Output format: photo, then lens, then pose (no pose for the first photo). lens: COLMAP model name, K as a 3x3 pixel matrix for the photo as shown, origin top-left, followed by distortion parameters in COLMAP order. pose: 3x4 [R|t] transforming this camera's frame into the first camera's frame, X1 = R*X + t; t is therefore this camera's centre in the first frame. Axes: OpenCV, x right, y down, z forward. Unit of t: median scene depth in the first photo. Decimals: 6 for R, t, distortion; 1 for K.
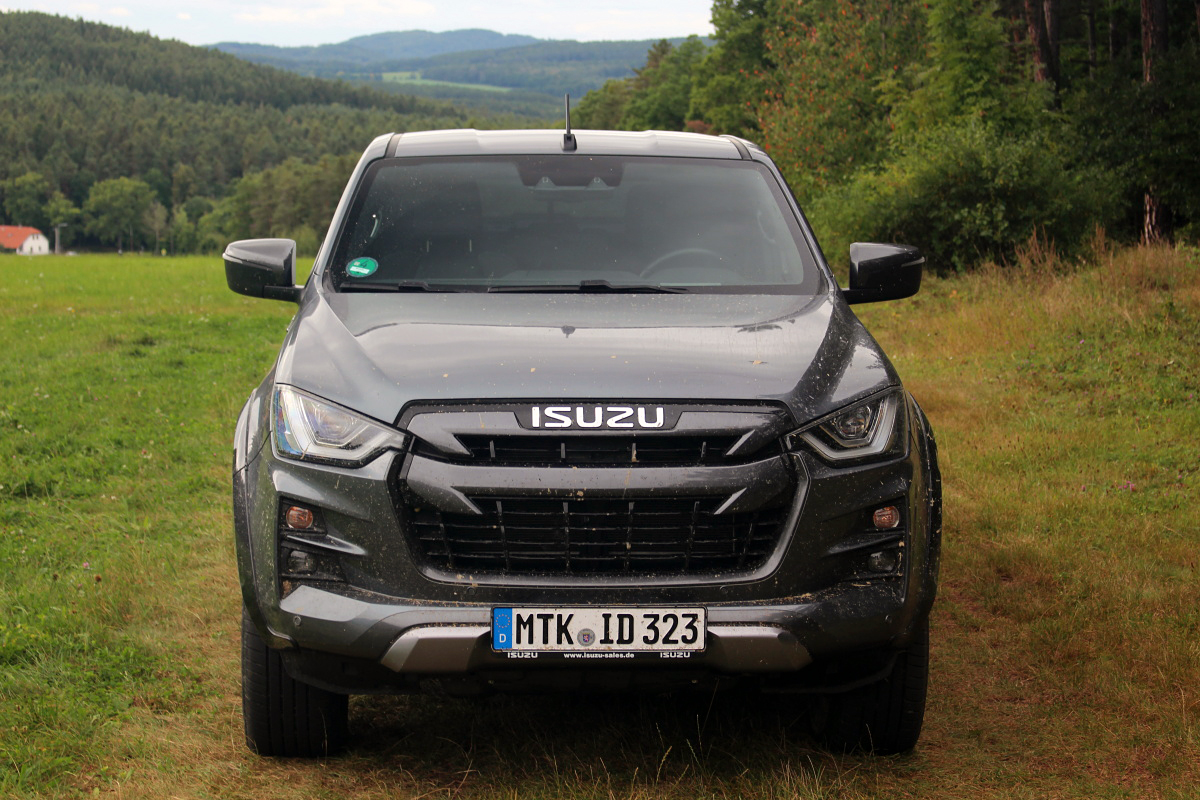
lens RADIAL K [[2527.3, 0, 591.9], [0, 2527.3, 404.9], [0, 0, 1]] dist [0.003338, 0.000000]
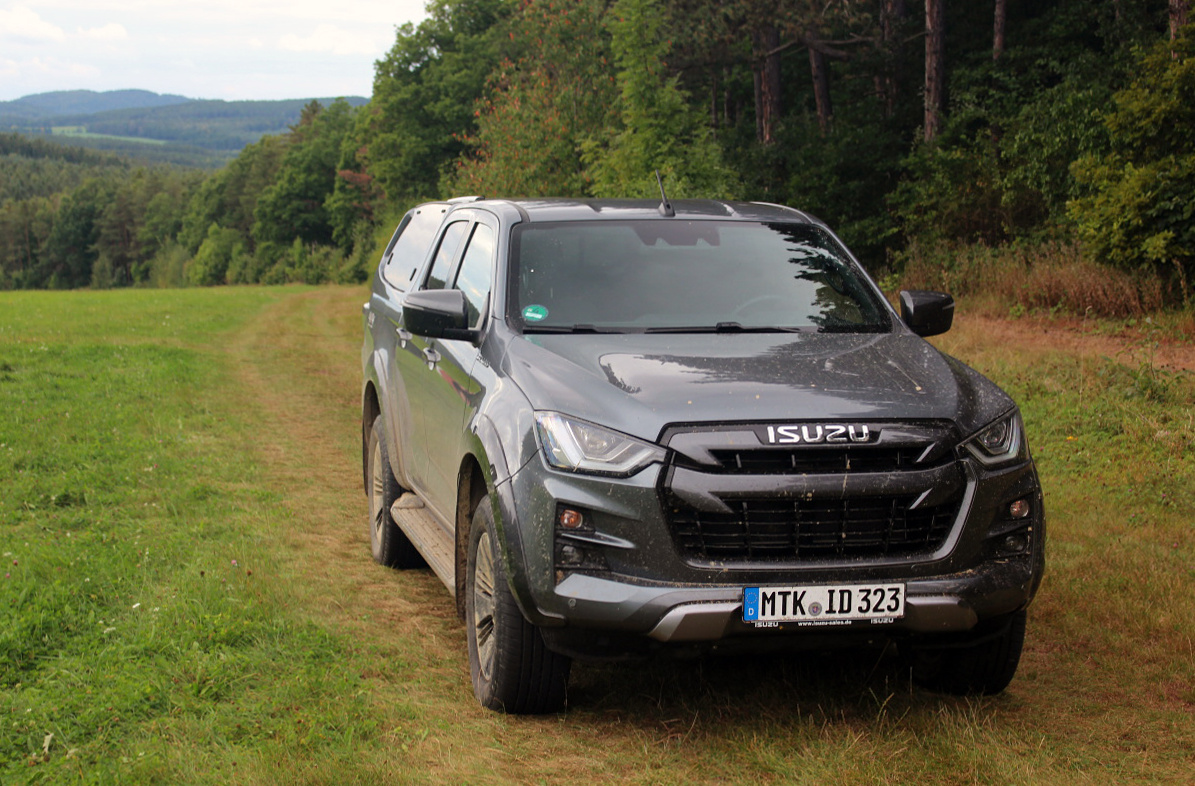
lens RADIAL K [[2160.7, 0, 606.9], [0, 2160.7, 397.0], [0, 0, 1]] dist [-0.030272, 0.000000]
pose [[0.986284, -0.012987, 0.164543, -0.263776], [0.014201, 0.999880, -0.006203, -0.007904], [-0.164443, 0.008454, 0.986350, -0.042213]]
